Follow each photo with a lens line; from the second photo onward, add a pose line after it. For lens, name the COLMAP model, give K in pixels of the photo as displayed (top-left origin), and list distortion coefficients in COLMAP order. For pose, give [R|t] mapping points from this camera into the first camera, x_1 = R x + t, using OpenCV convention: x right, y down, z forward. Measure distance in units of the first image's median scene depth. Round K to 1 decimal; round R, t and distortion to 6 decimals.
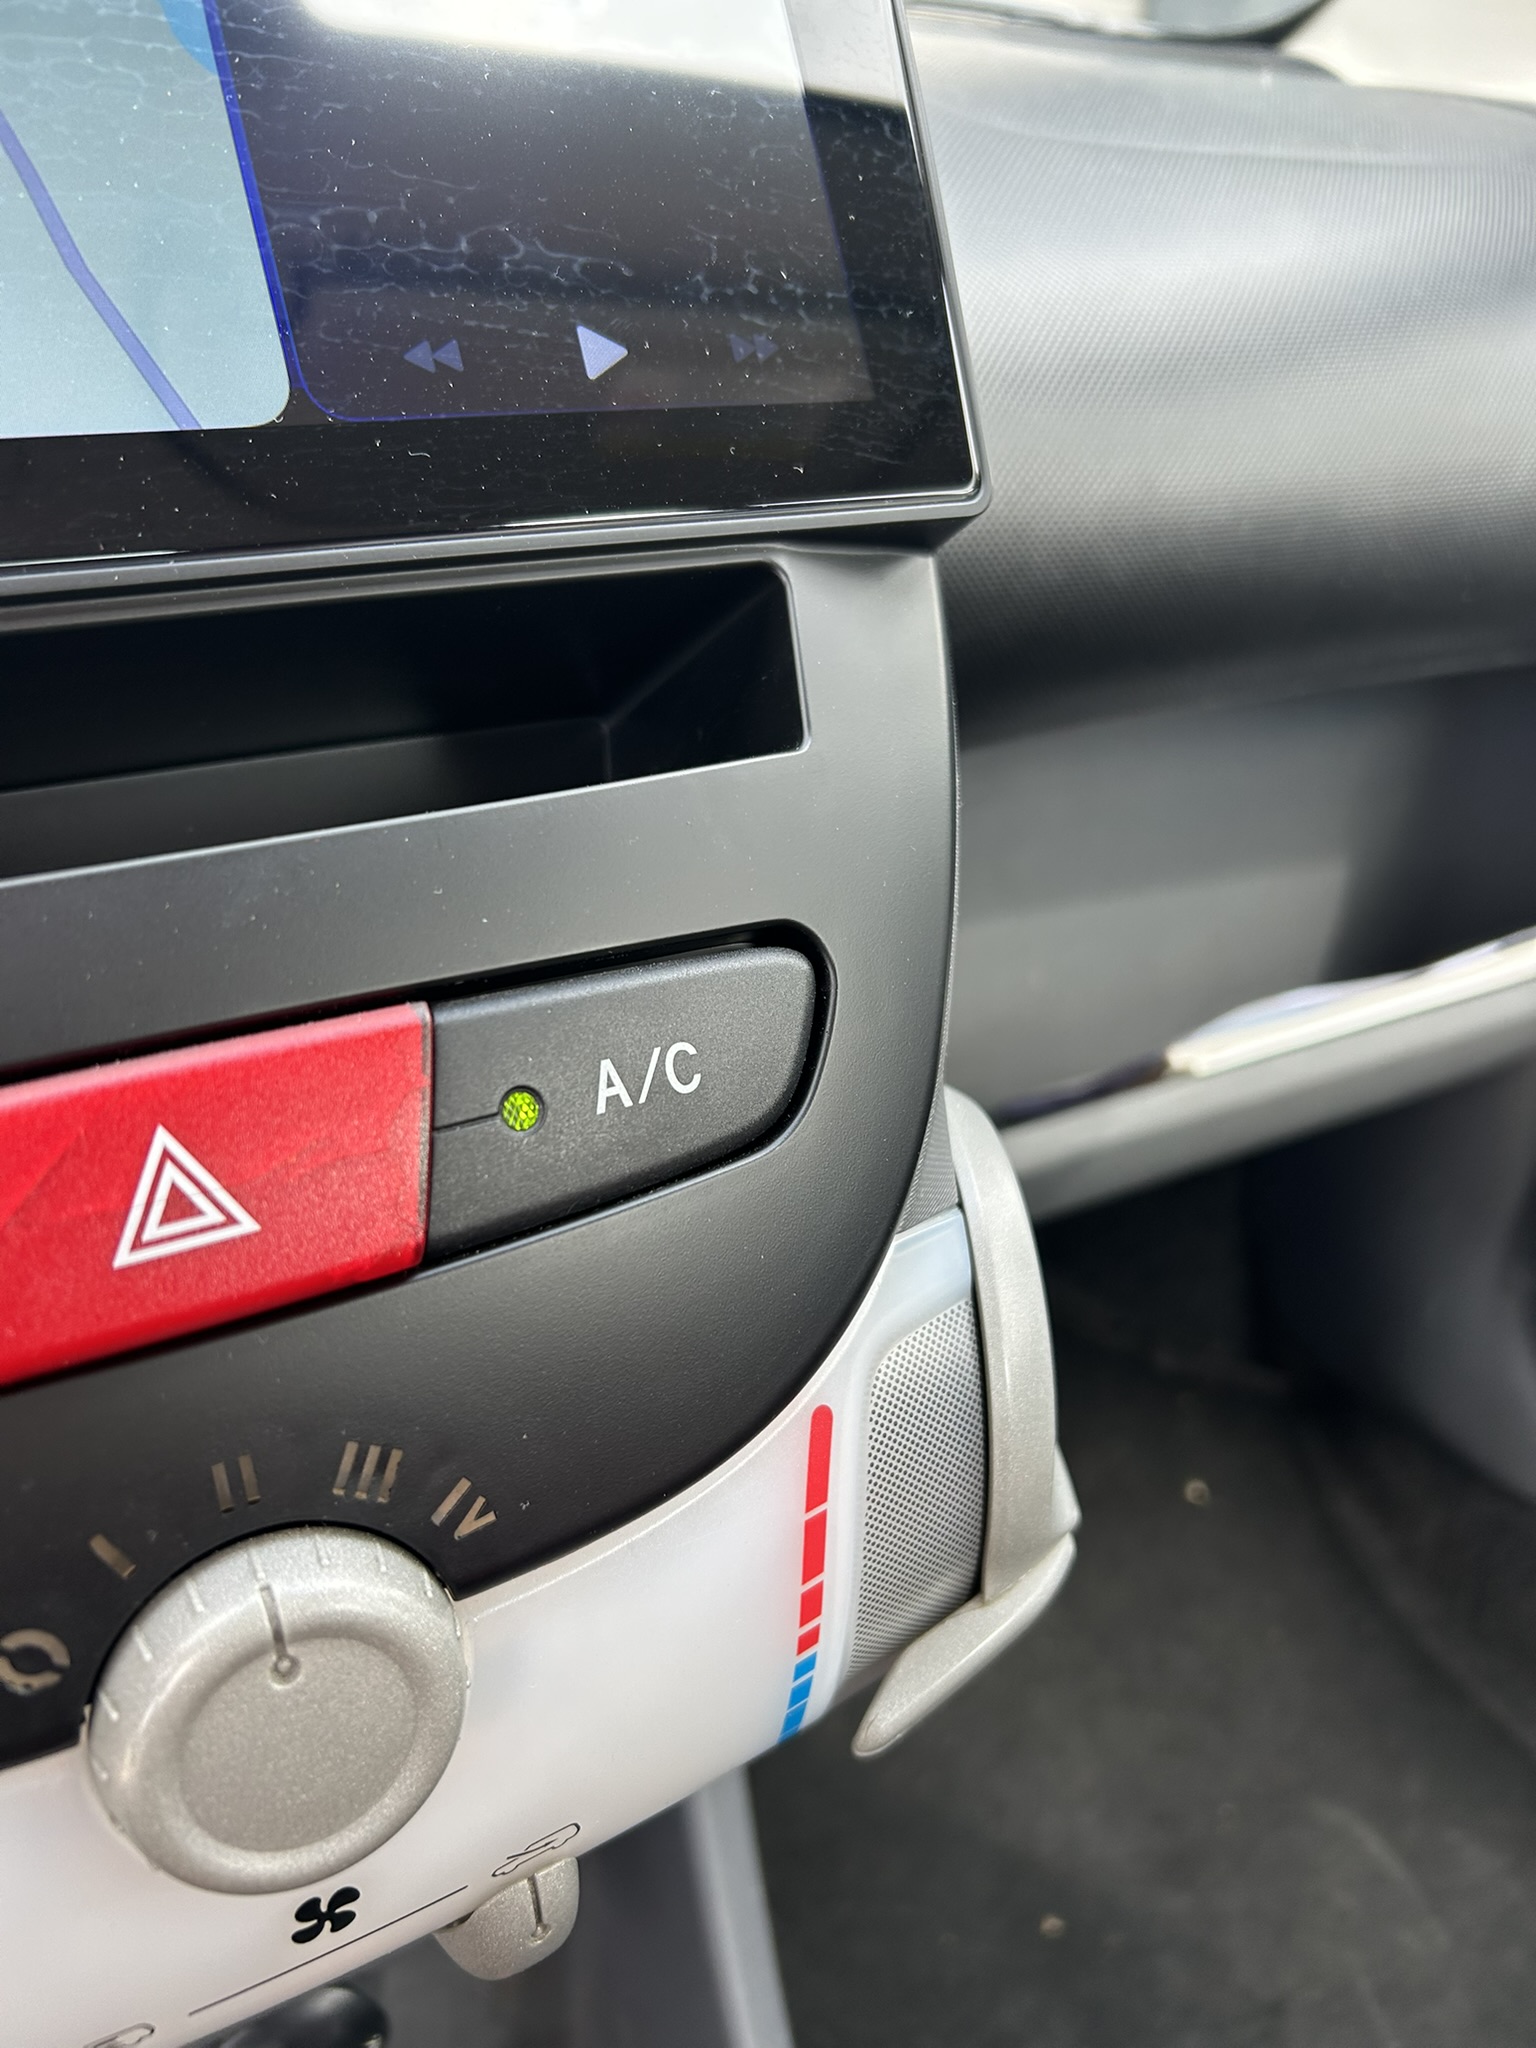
lens RADIAL K [[1560.6, 0, 769.0], [0, 1560.6, 1053.8], [0, 0, 1]] dist [-0.018830, -0.000987]
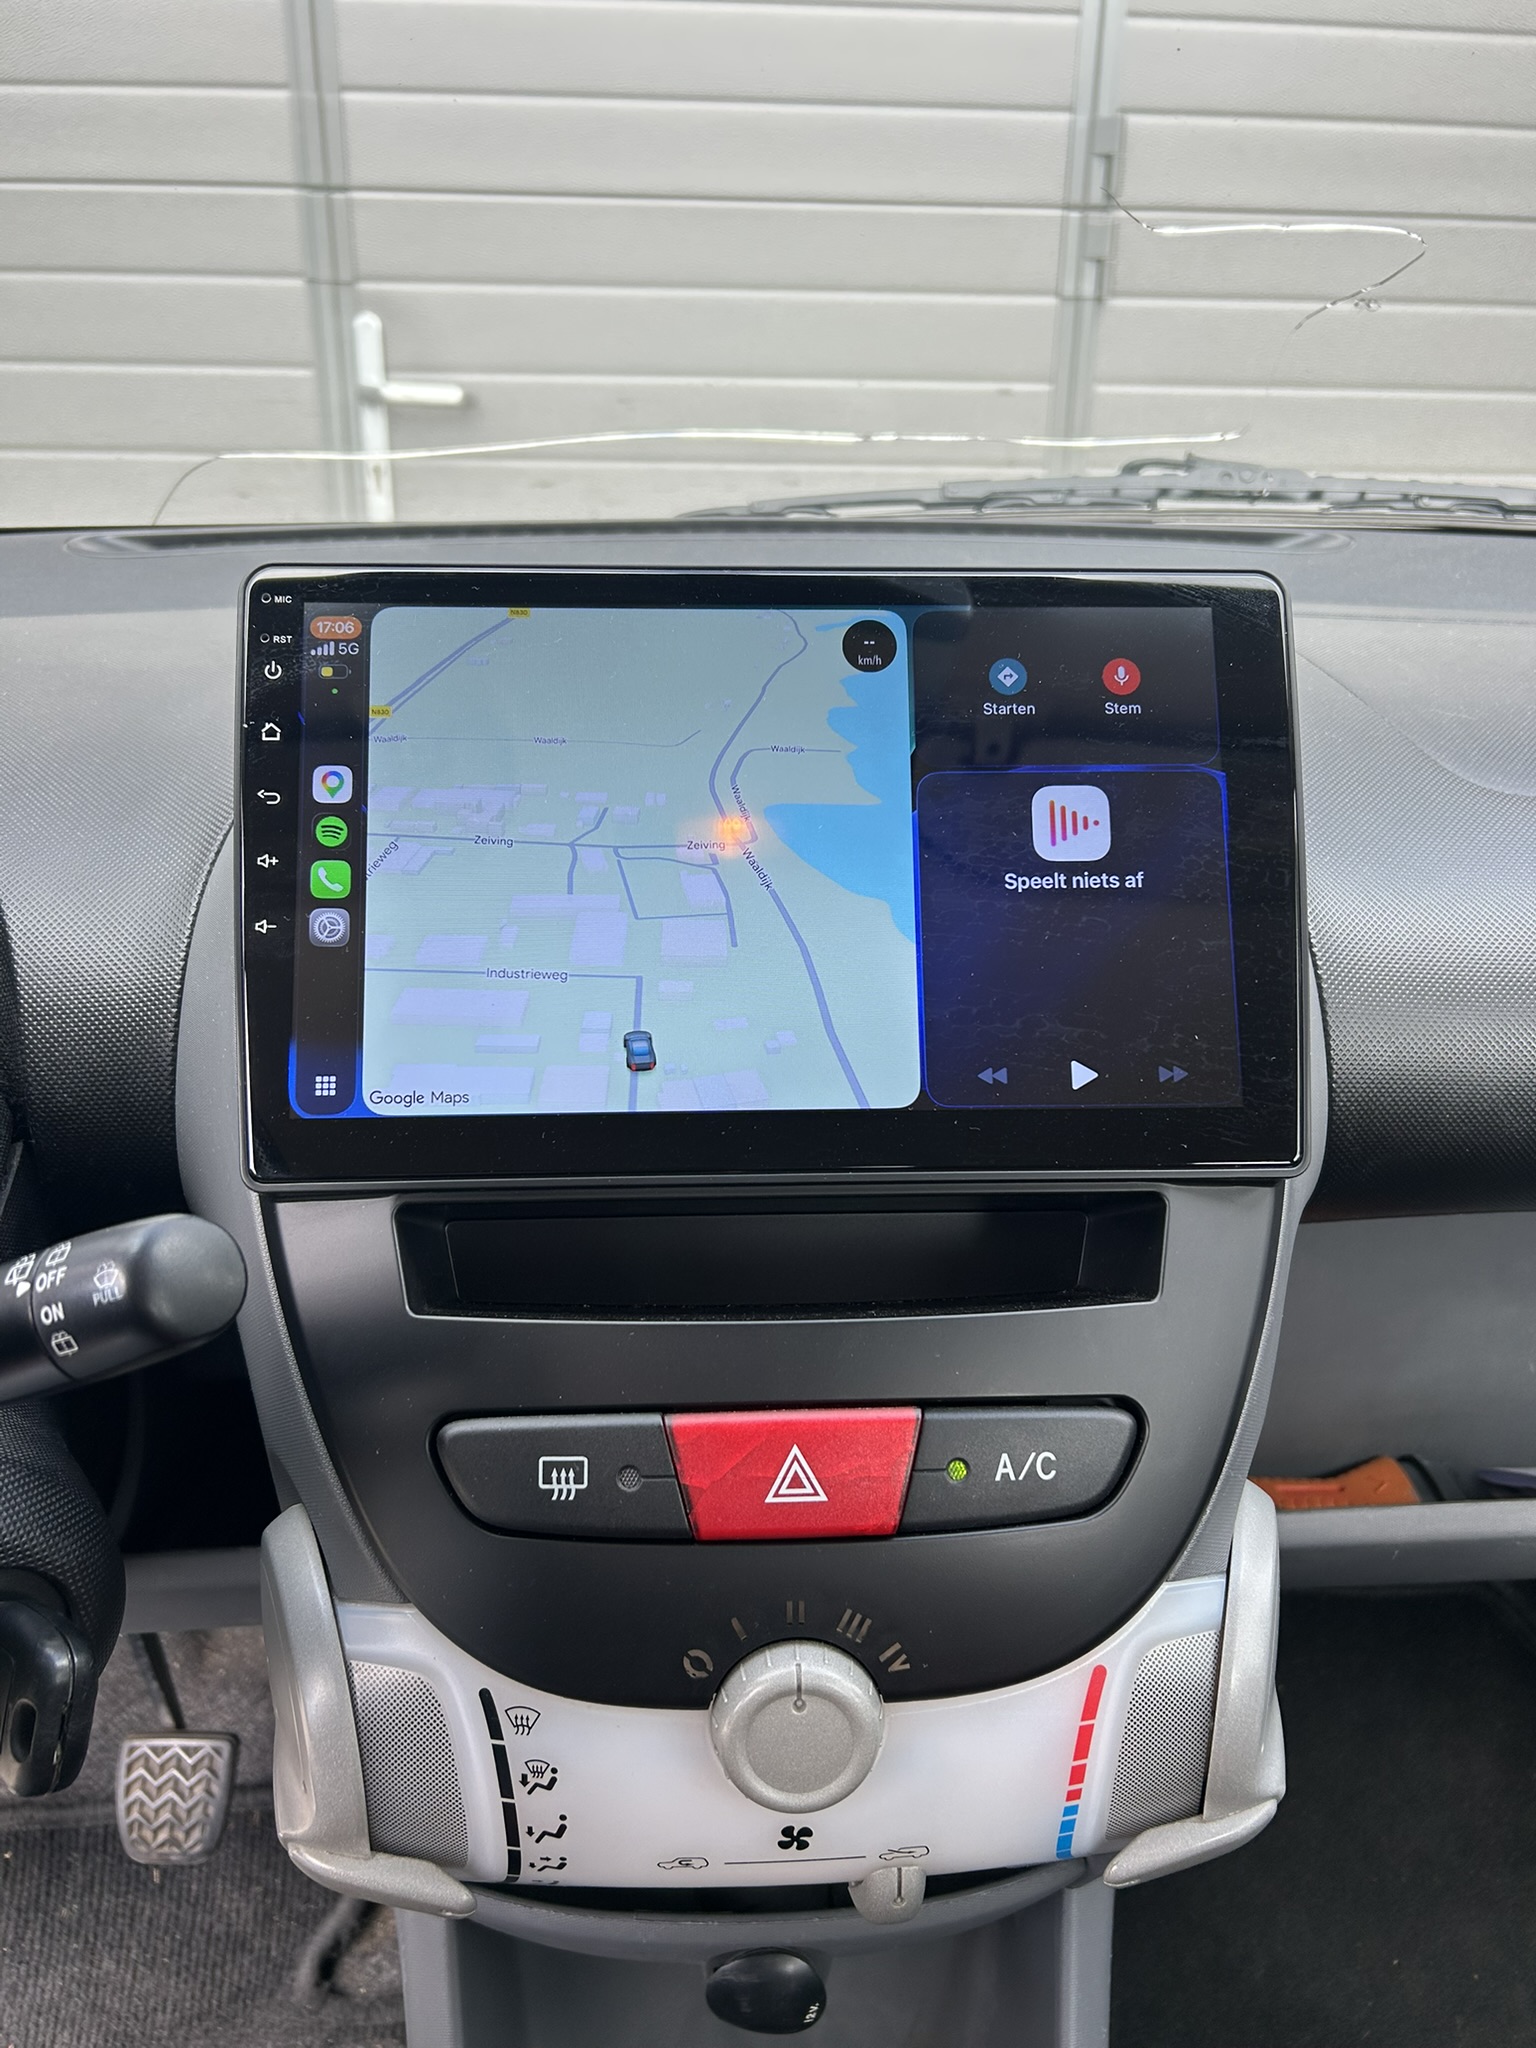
lens RADIAL K [[1562.5, 0, 752.8], [0, 1562.5, 1026.1], [0, 0, 1]] dist [0.020190, -0.008816]
pose [[0.893907, 0.147739, -0.423207, 0.384319], [-0.192971, 0.978993, -0.065838, -0.347587], [0.404590, 0.140520, 0.903638, -1.051321]]
